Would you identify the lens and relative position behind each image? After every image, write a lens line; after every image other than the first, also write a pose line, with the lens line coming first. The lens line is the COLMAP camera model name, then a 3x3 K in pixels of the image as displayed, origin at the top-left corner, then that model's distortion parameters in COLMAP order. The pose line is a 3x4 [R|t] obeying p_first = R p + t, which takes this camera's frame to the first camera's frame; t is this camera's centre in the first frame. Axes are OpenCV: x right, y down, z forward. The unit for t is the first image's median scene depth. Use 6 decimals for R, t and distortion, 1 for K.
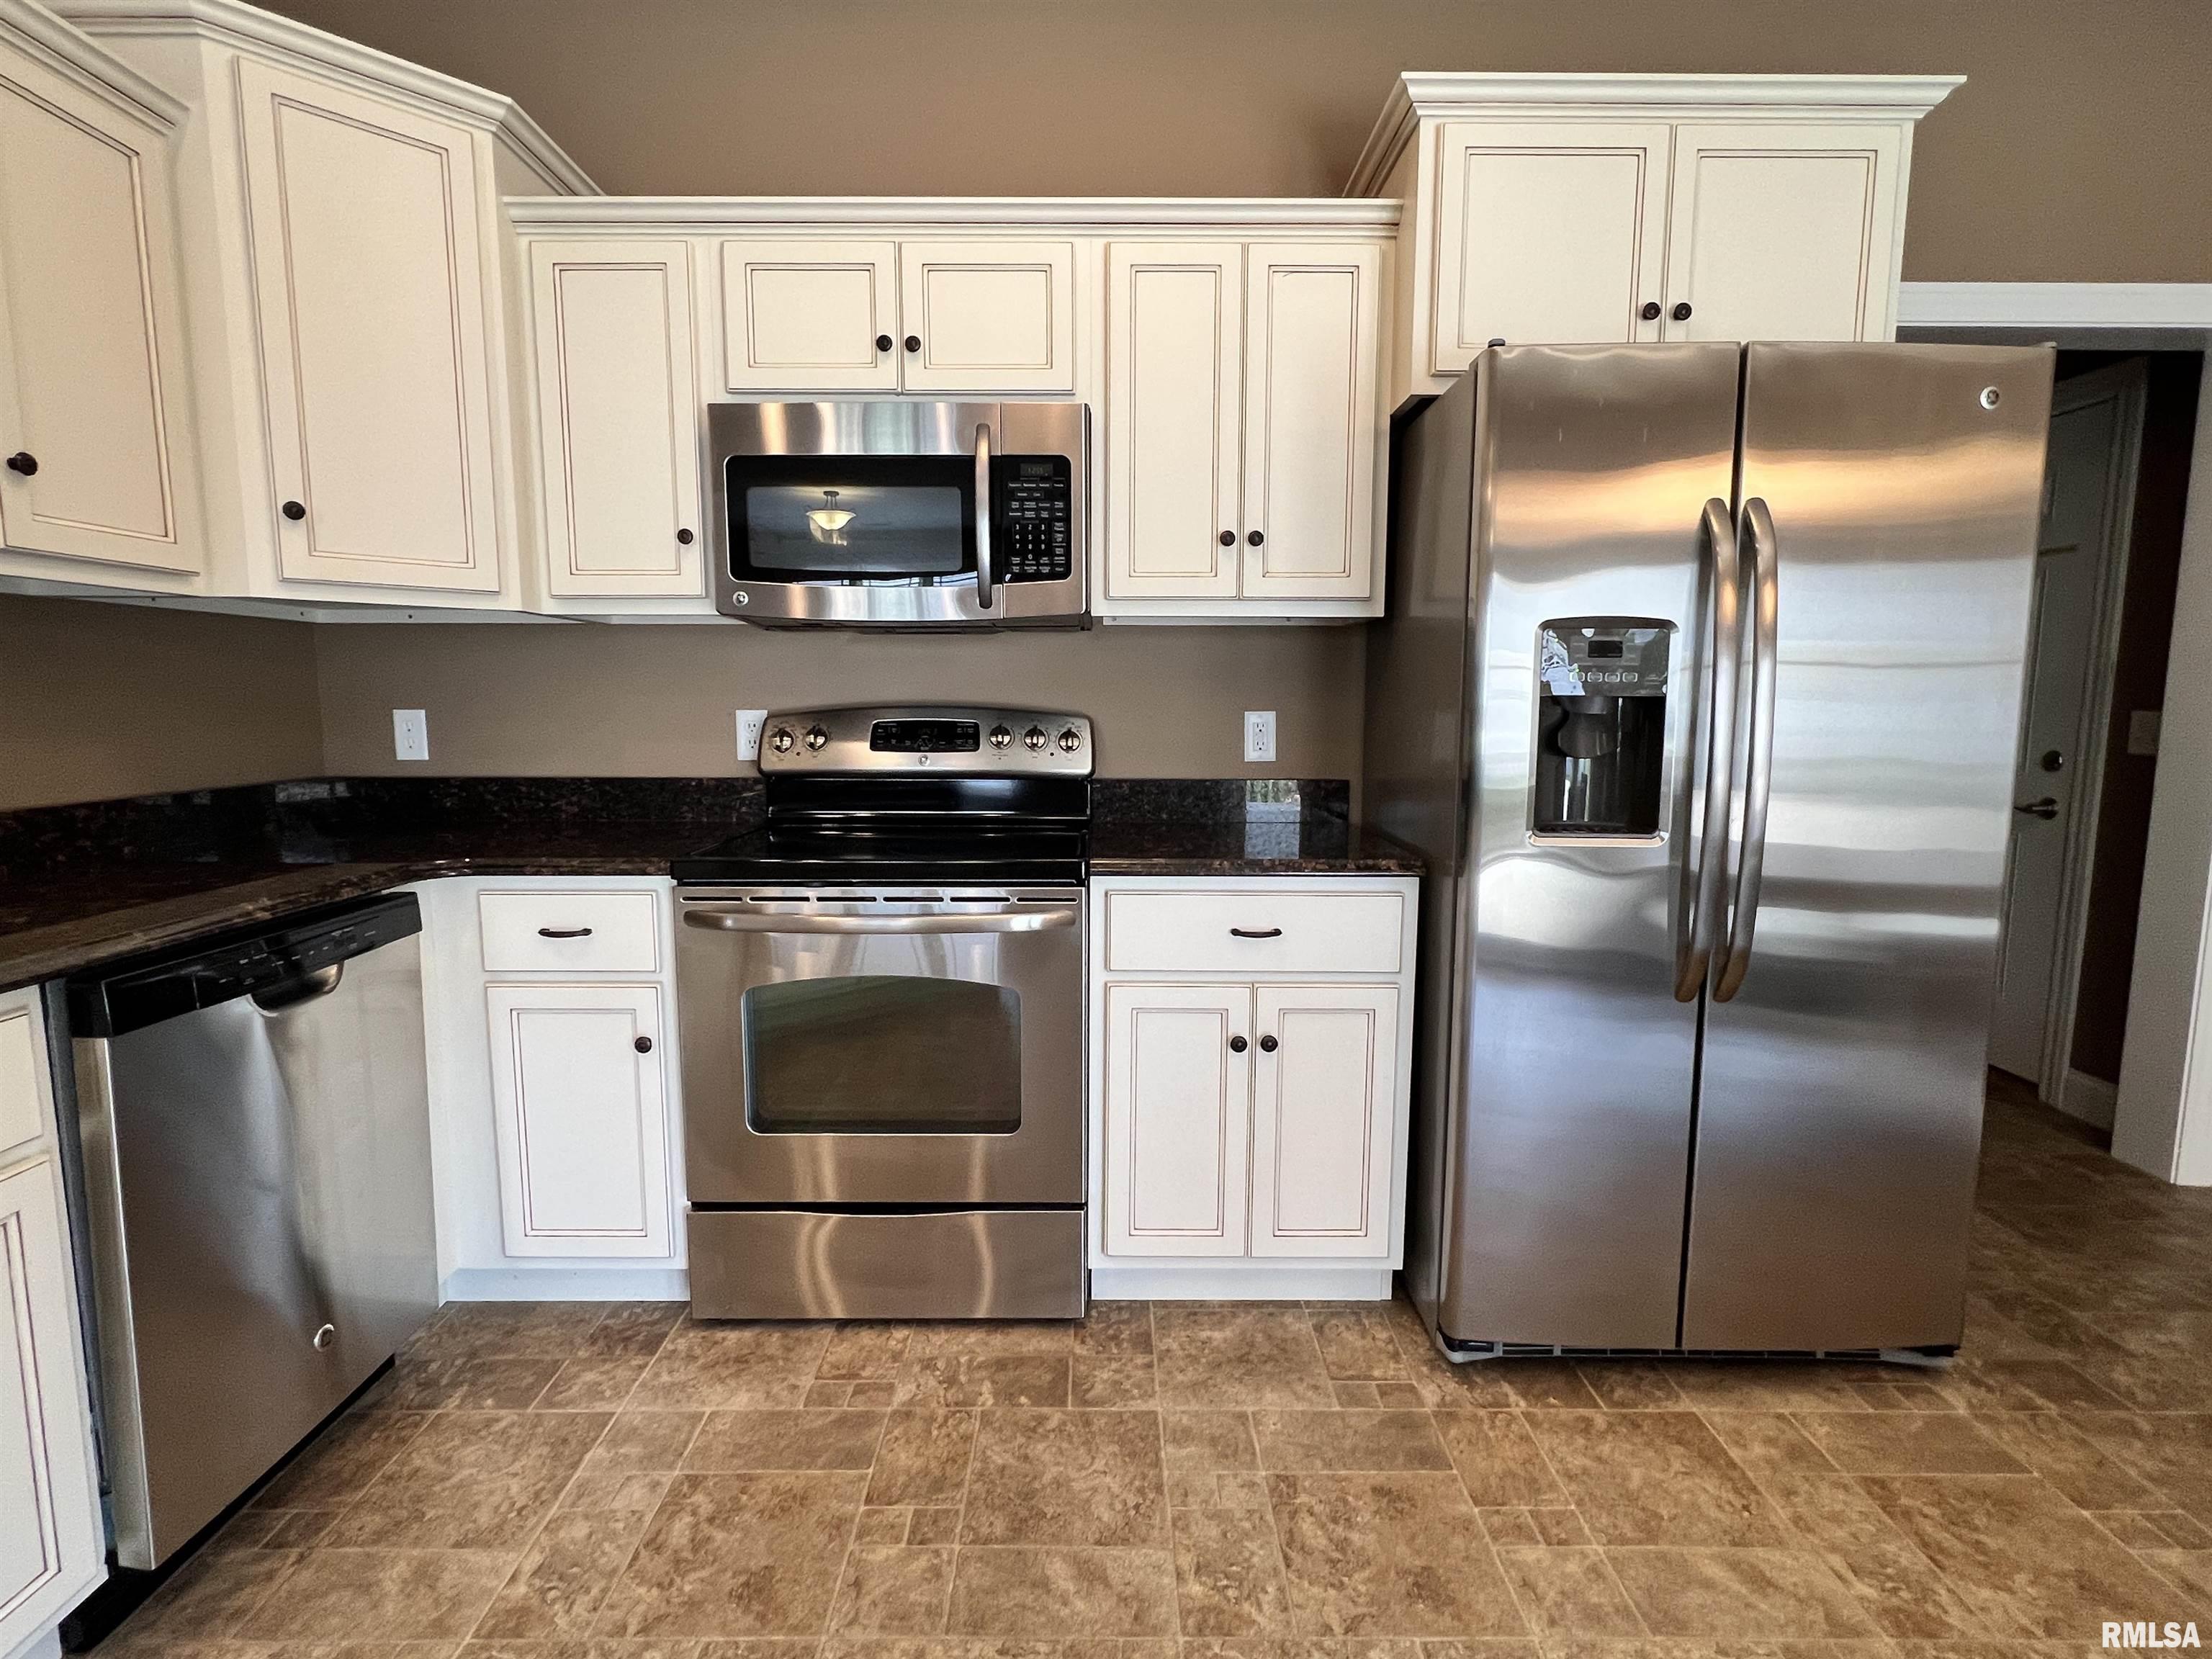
lens RADIAL K [[1091.6, 0, 1105.1], [0, 1091.6, 830.7], [0, 0, 1]] dist [-0.003260, -0.000125]
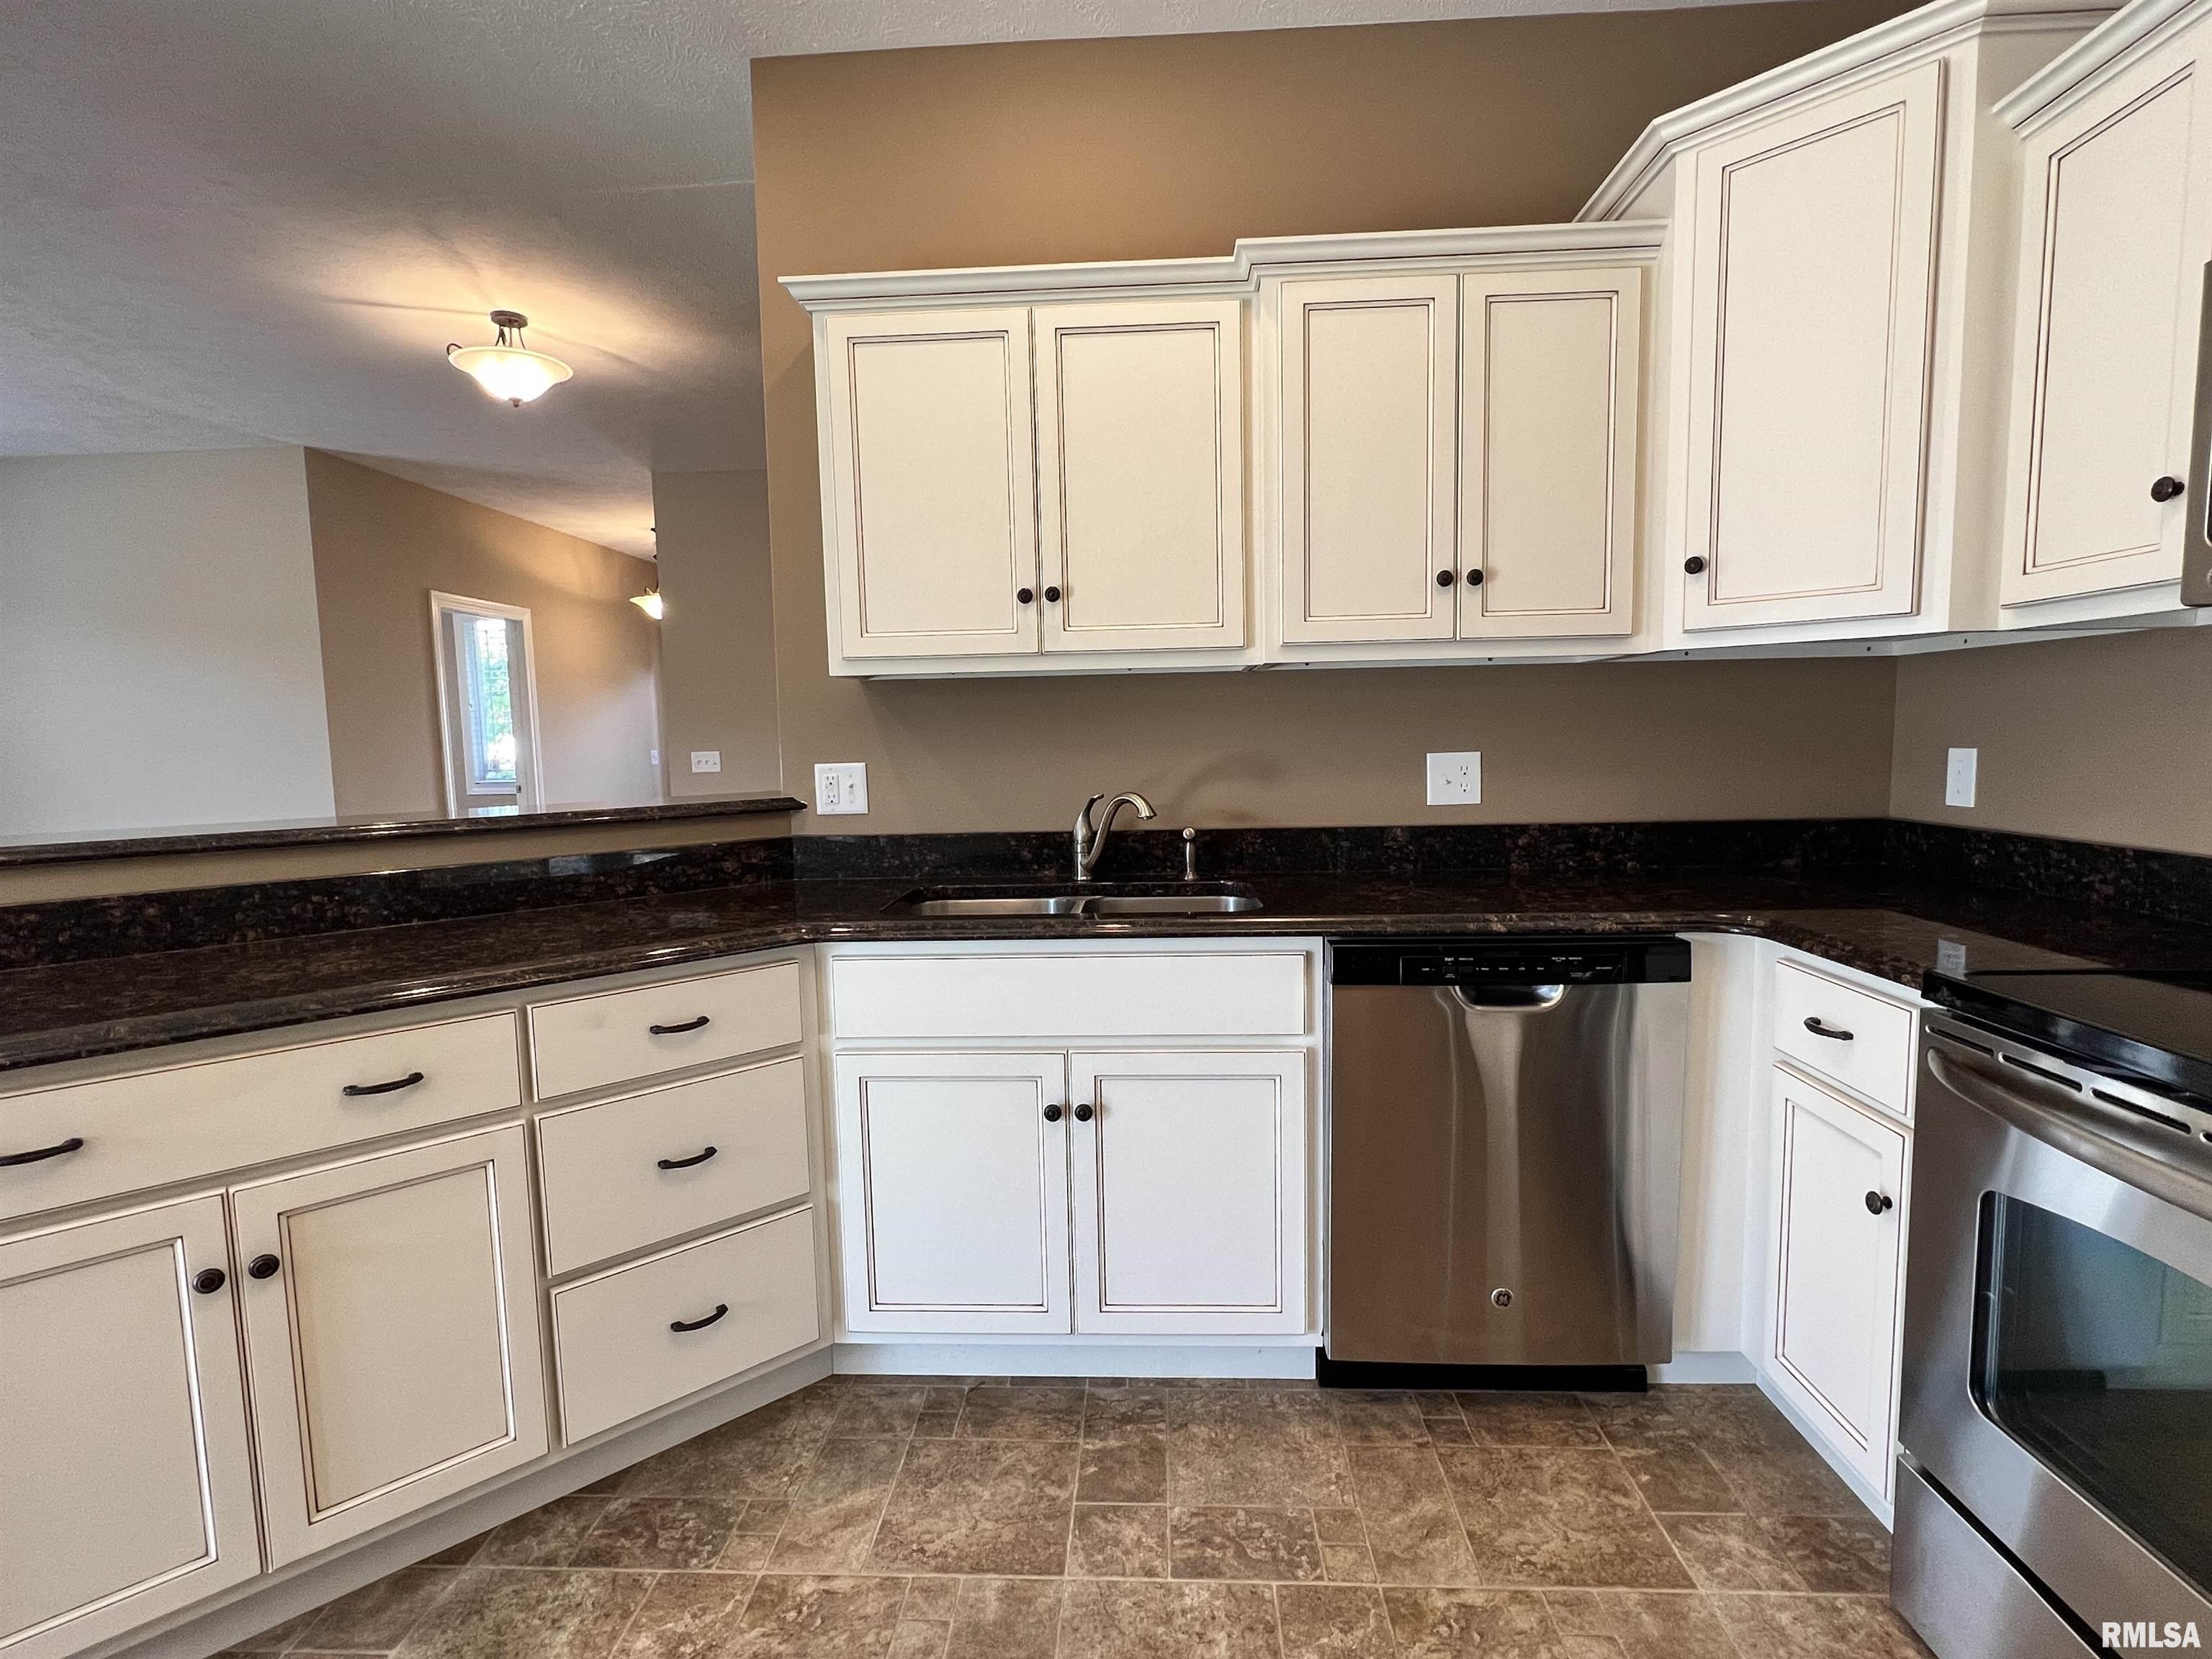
lens RADIAL K [[1065.3, 0, 1108.7], [0, 1065.3, 832.2], [0, 0, 1]] dist [-0.000330, 0.000576]
pose [[-0.056262, 0.093804, -0.994000, 0.313281], [-0.100697, 0.989967, 0.099123, -0.077149], [0.993325, 0.105670, -0.046252, 0.473916]]
